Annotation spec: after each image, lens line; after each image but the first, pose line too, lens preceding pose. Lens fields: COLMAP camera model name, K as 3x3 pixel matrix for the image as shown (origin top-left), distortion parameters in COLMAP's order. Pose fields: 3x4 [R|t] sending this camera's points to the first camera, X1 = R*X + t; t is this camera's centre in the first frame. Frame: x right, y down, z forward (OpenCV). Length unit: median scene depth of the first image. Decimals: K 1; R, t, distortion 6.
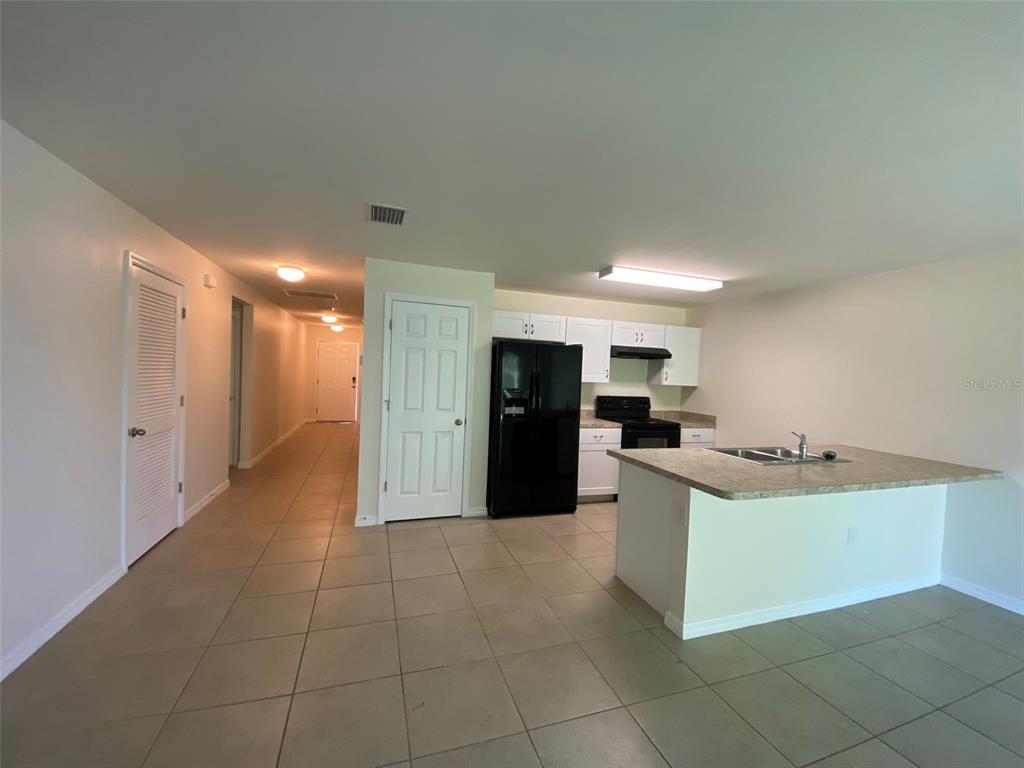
lens RADIAL K [[430.1, 0, 512.0], [0, 430.1, 384.0], [0, 0, 1]] dist [0.096779, -0.051272]
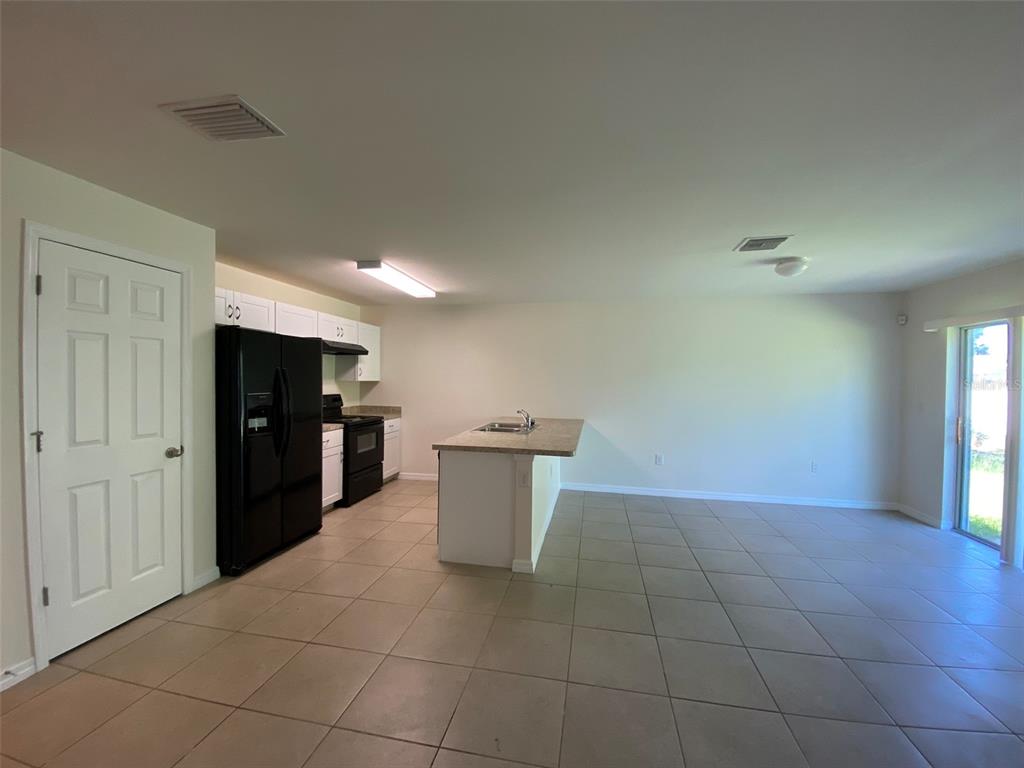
lens RADIAL K [[430.1, 0, 512.0], [0, 430.1, 384.0], [0, 0, 1]] dist [0.096779, -0.051272]
pose [[0.505782, -0.046344, 0.861416, -0.429305], [0.030461, 0.998893, 0.035854, -0.020000], [-0.862124, 0.008105, 0.506633, 0.230061]]
